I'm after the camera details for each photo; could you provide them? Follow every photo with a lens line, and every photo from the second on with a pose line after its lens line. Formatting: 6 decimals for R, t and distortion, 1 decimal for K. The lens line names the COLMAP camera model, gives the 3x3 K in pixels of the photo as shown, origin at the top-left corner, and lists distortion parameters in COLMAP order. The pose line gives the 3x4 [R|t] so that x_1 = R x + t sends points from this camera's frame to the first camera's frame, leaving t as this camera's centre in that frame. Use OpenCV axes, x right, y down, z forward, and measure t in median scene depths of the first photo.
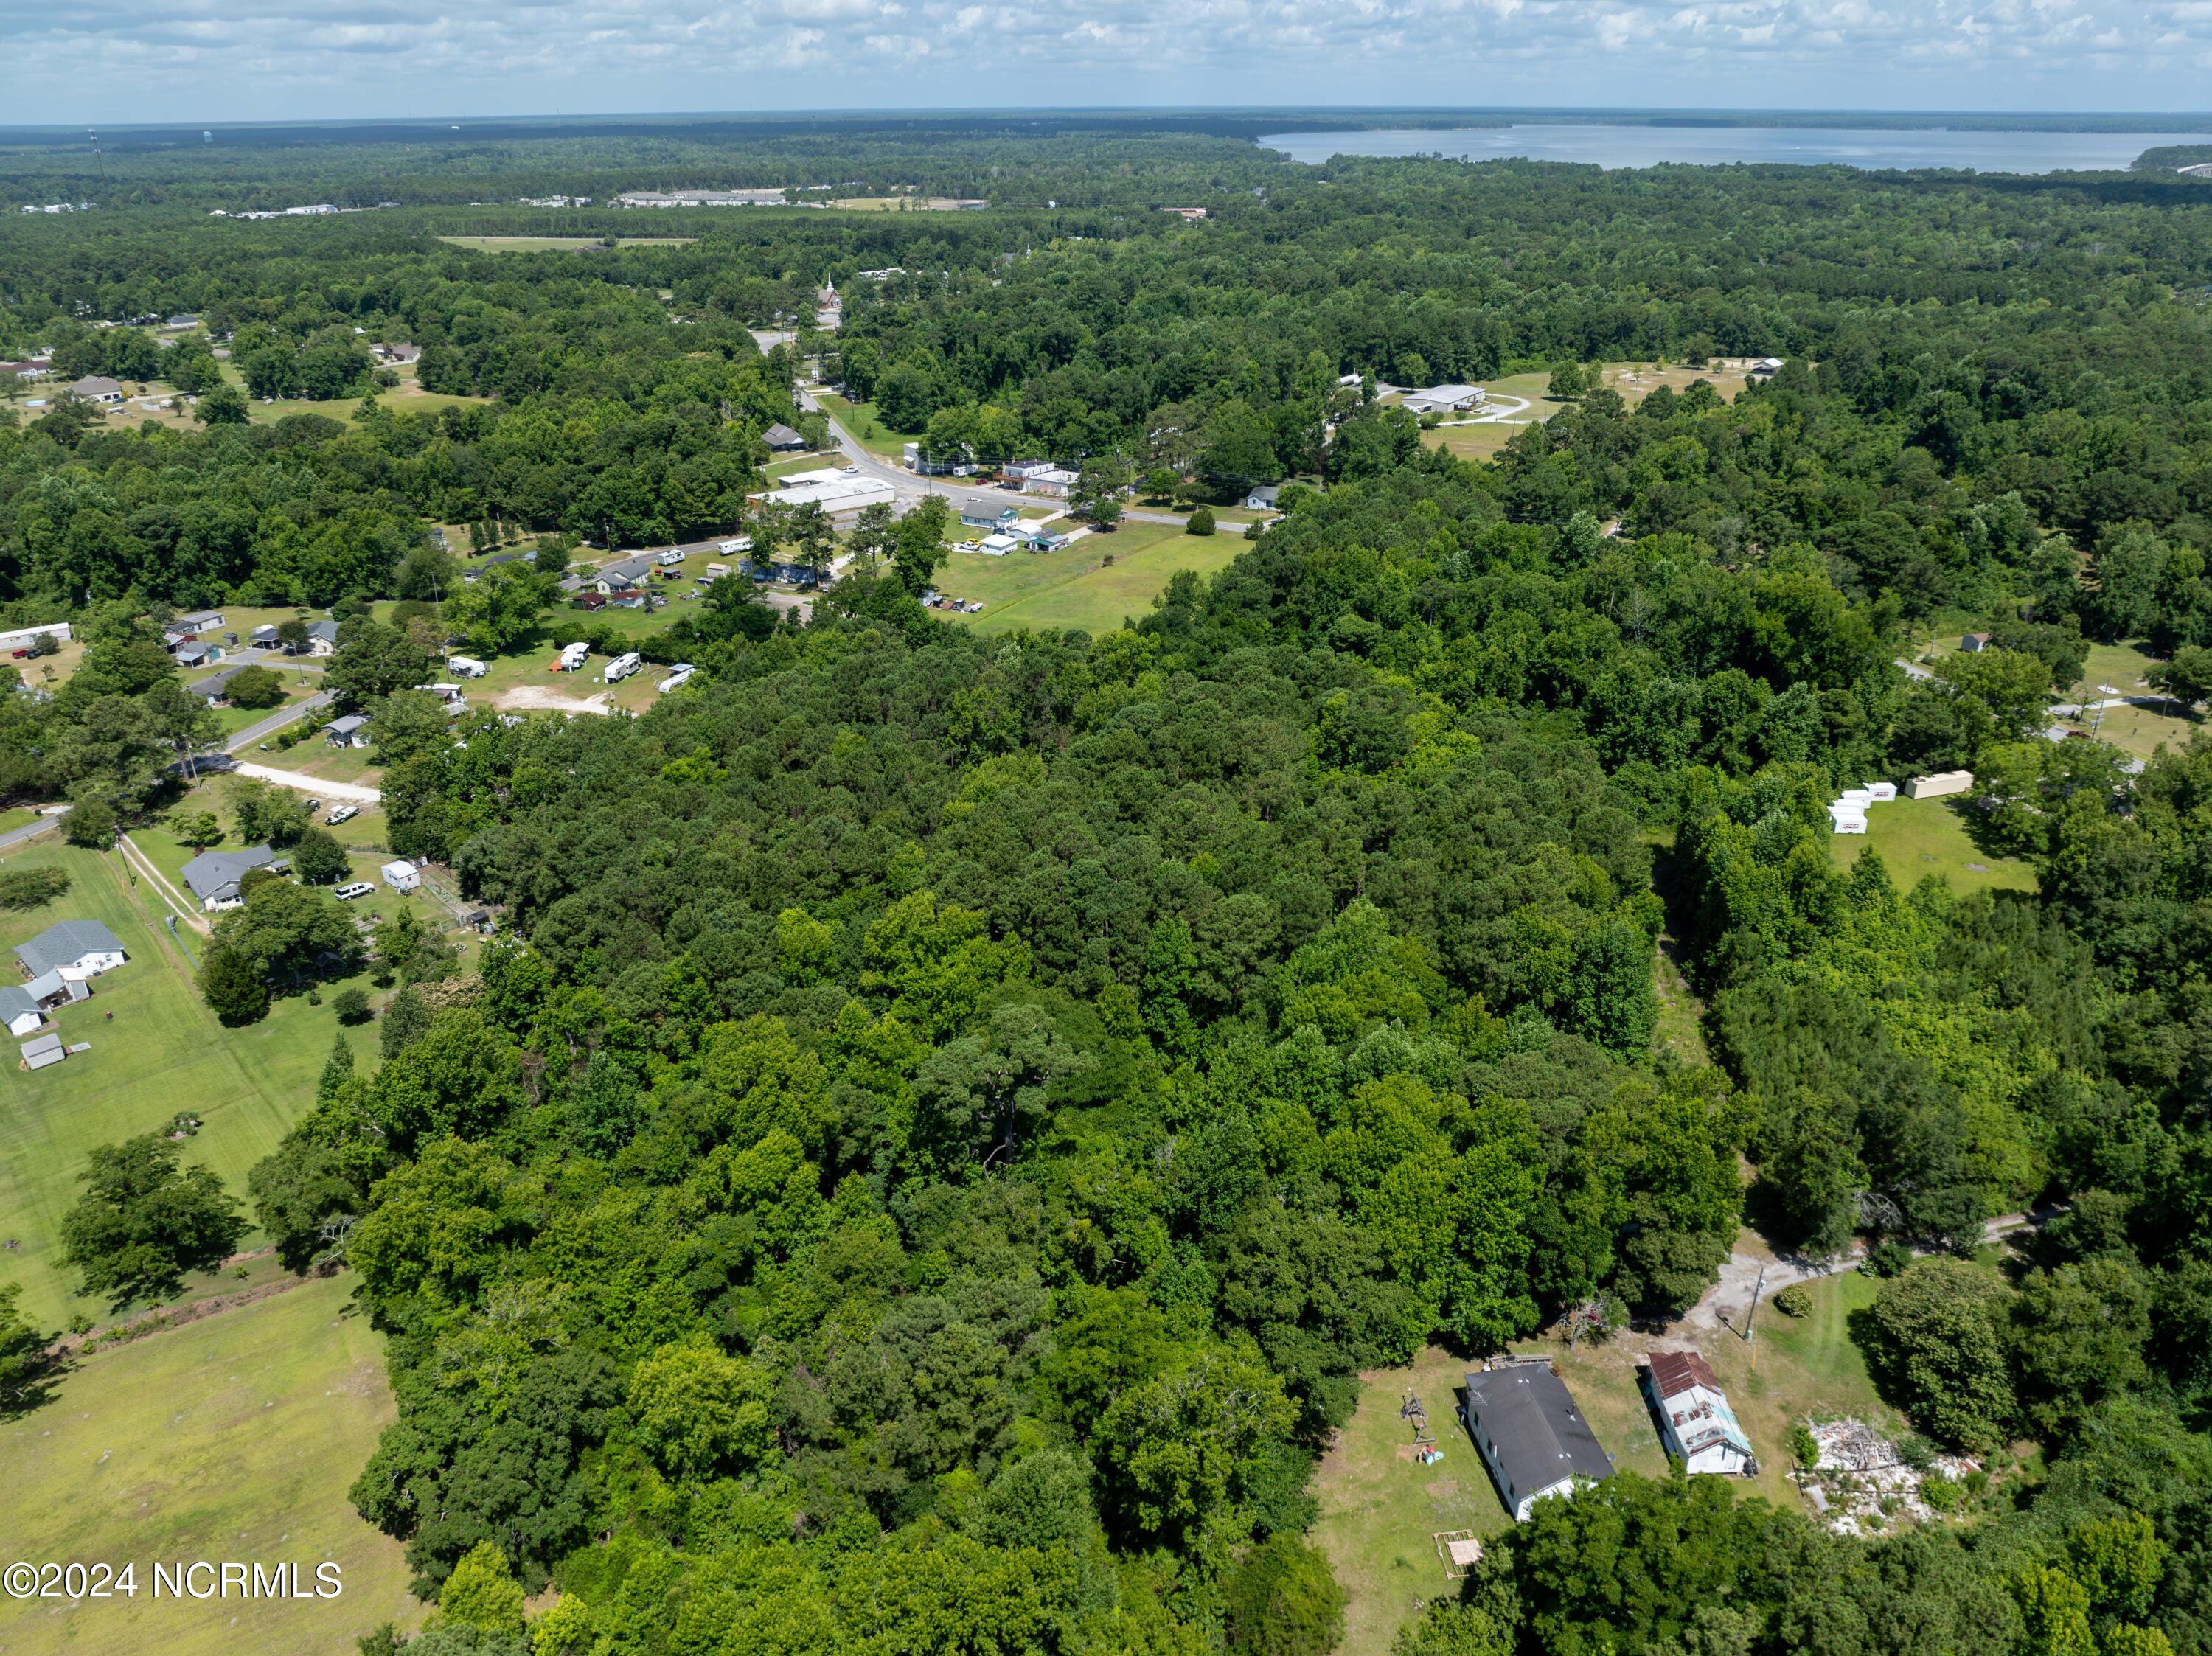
lens RADIAL K [[1562.8, 0, 1114.8], [0, 1562.8, 819.8], [0, 0, 1]] dist [-0.042160, 0.008275]
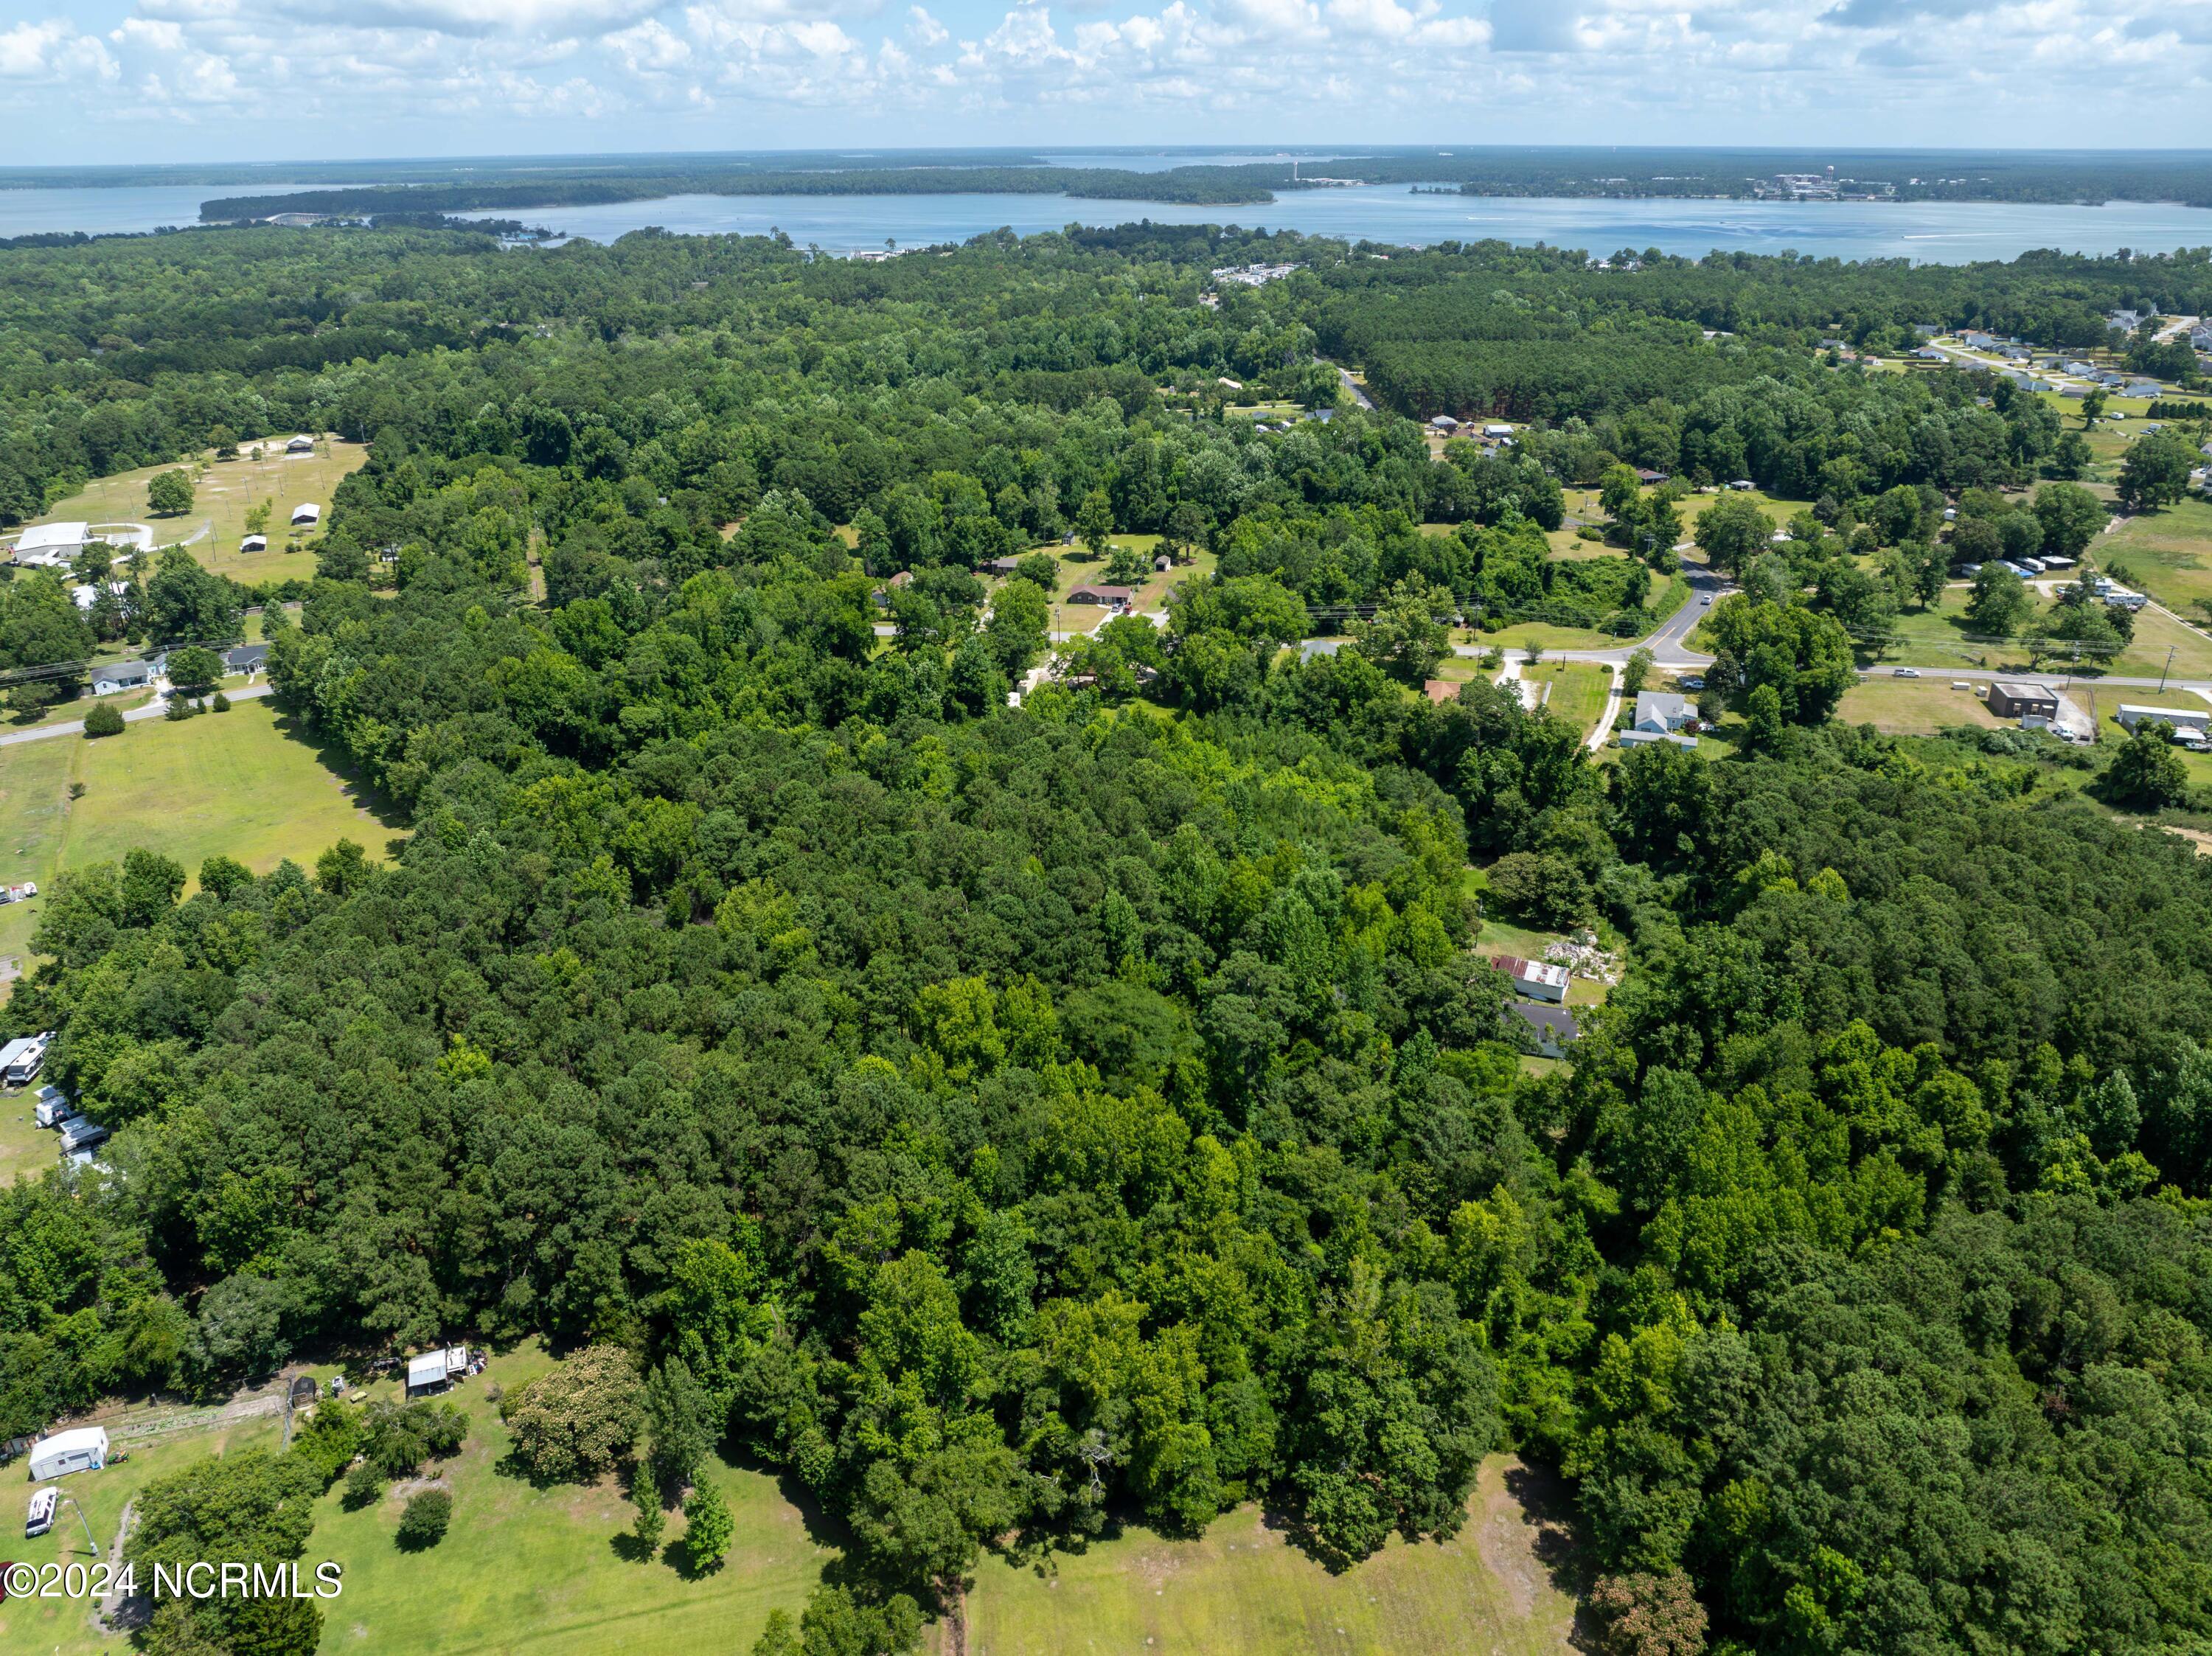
lens RADIAL K [[1562.8, 0, 1114.8], [0, 1562.8, 819.8], [0, 0, 1]] dist [-0.042160, 0.008275]
pose [[0.449991, -0.356764, 0.818674, -0.092755], [0.379704, 0.906178, 0.186190, -0.021445], [-0.808290, 0.227070, 0.543237, 0.030863]]
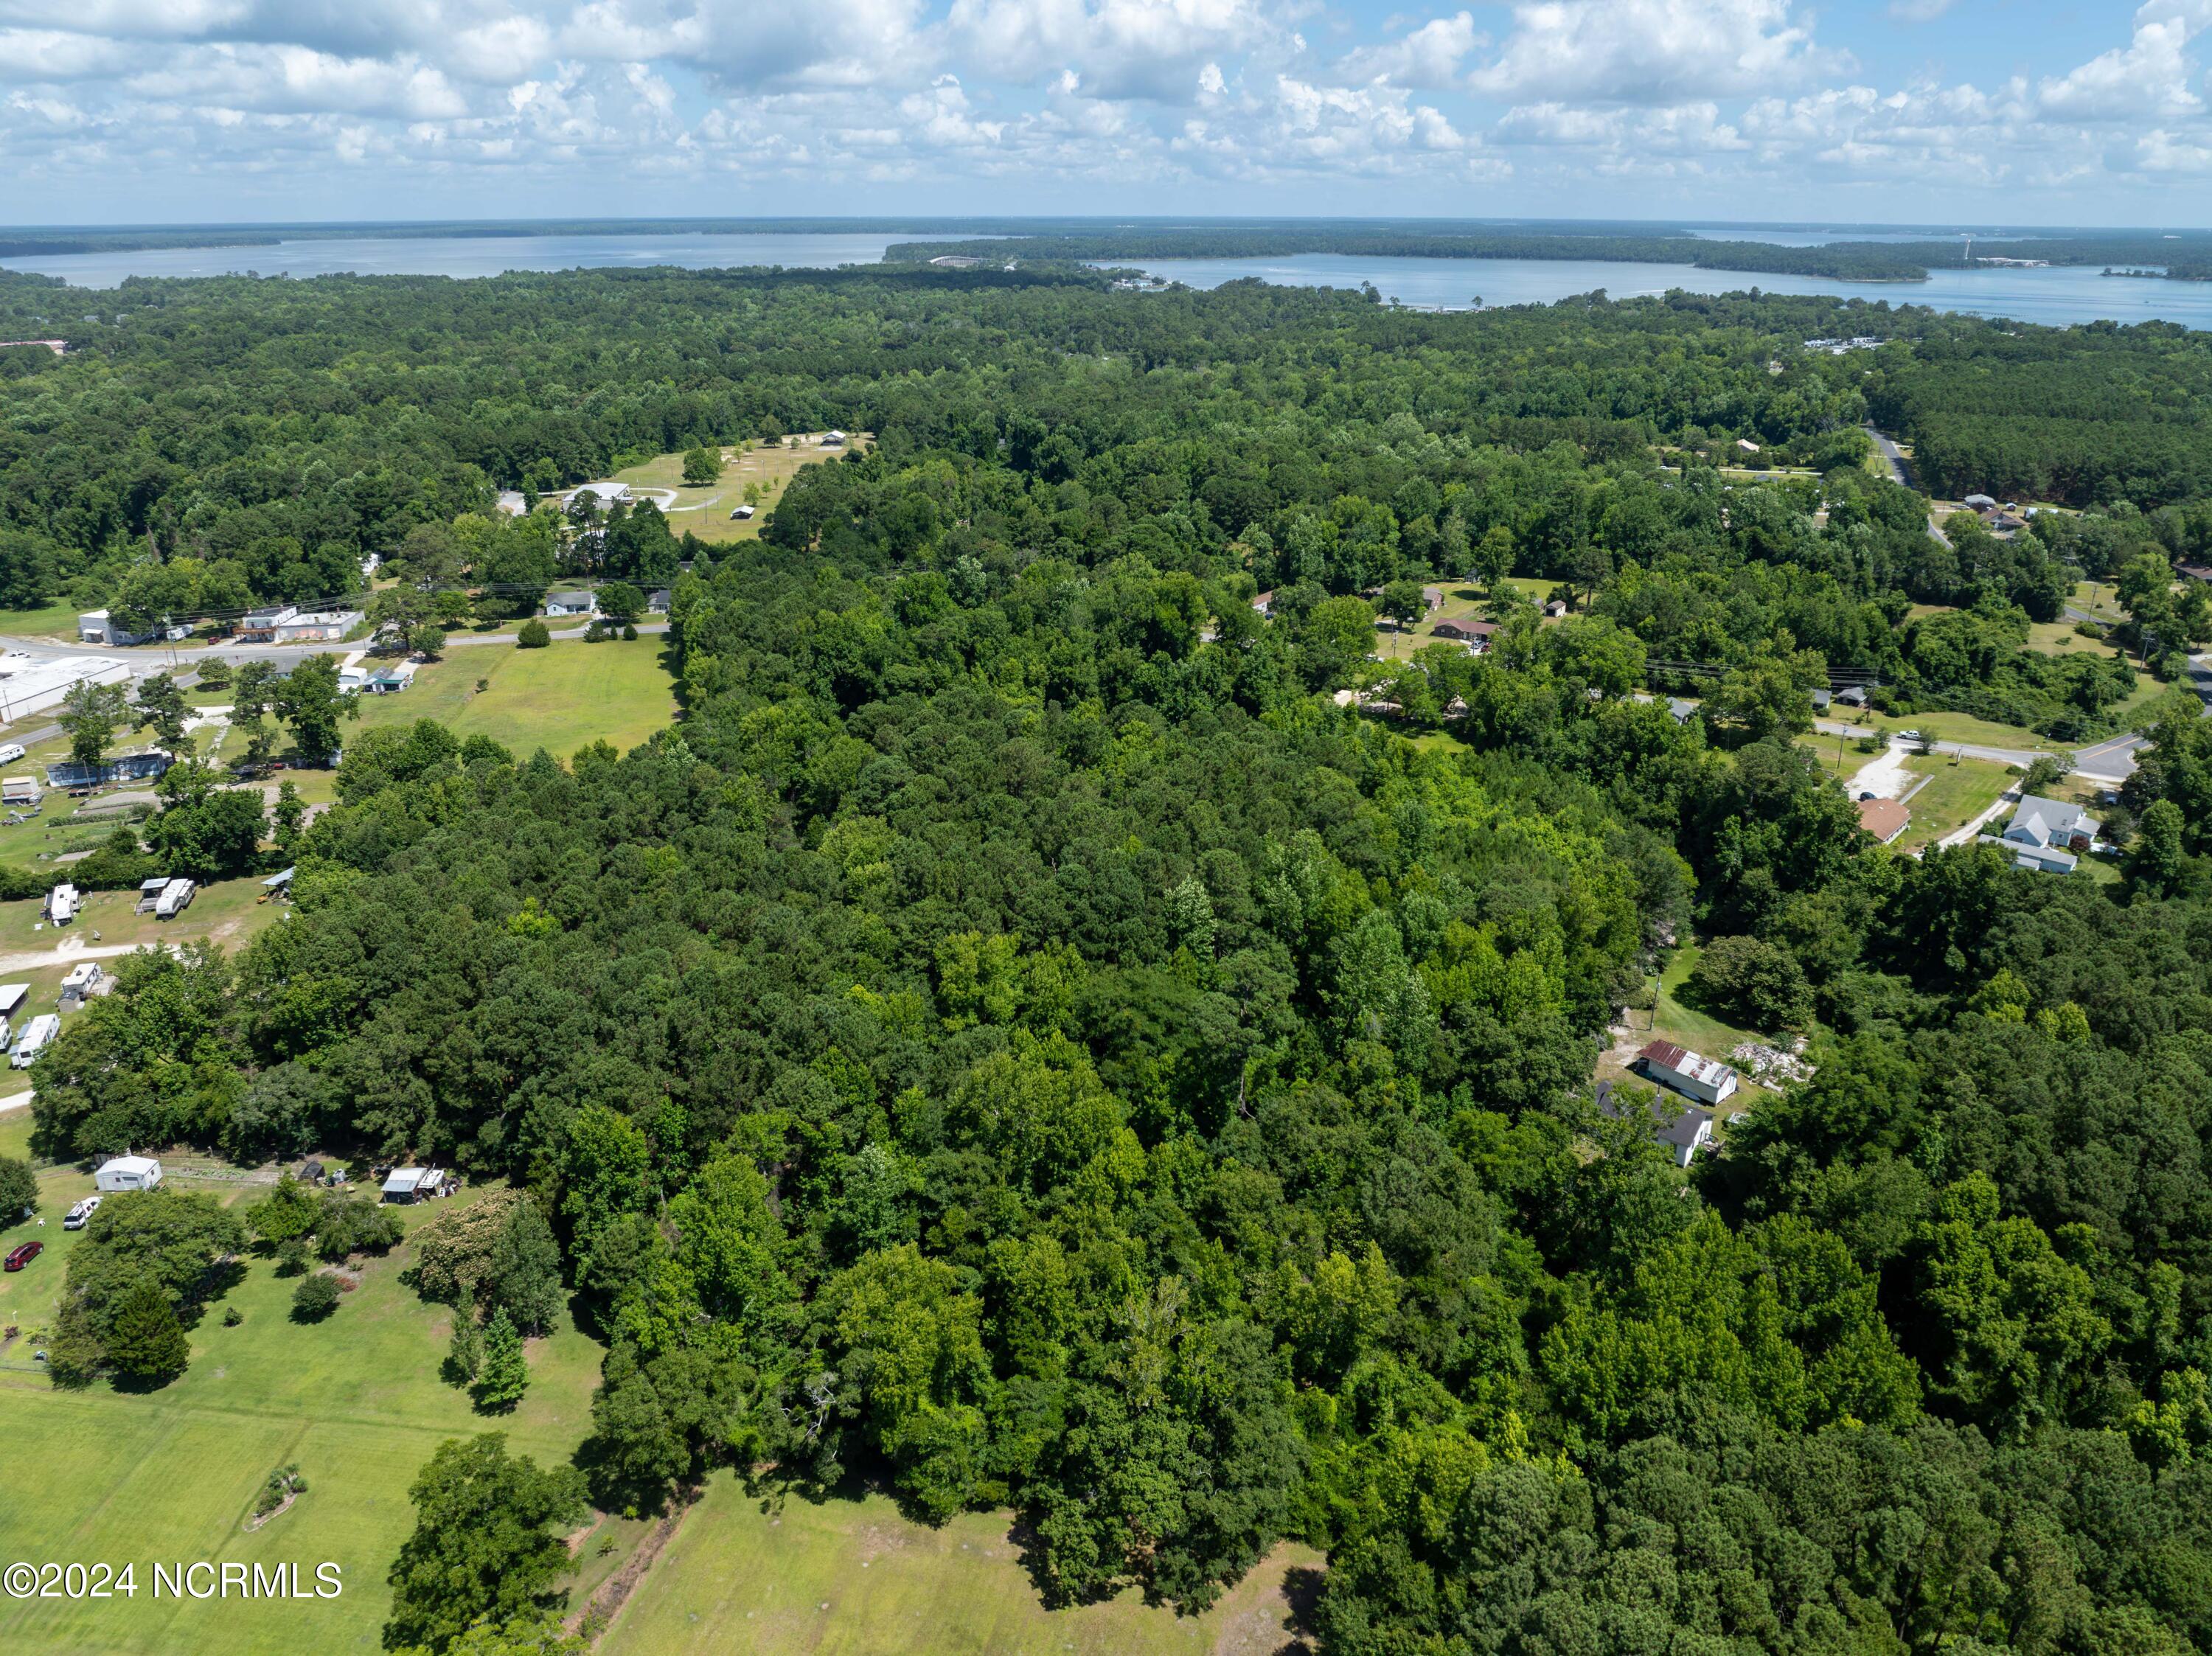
lens RADIAL K [[1562.8, 0, 1114.8], [0, 1562.8, 819.8], [0, 0, 1]] dist [-0.042160, 0.008275]
pose [[0.752220, -0.234567, 0.615746, -0.069259], [0.272324, 0.961617, 0.033643, -0.003570], [-0.600004, 0.142375, 0.787226, 0.010450]]
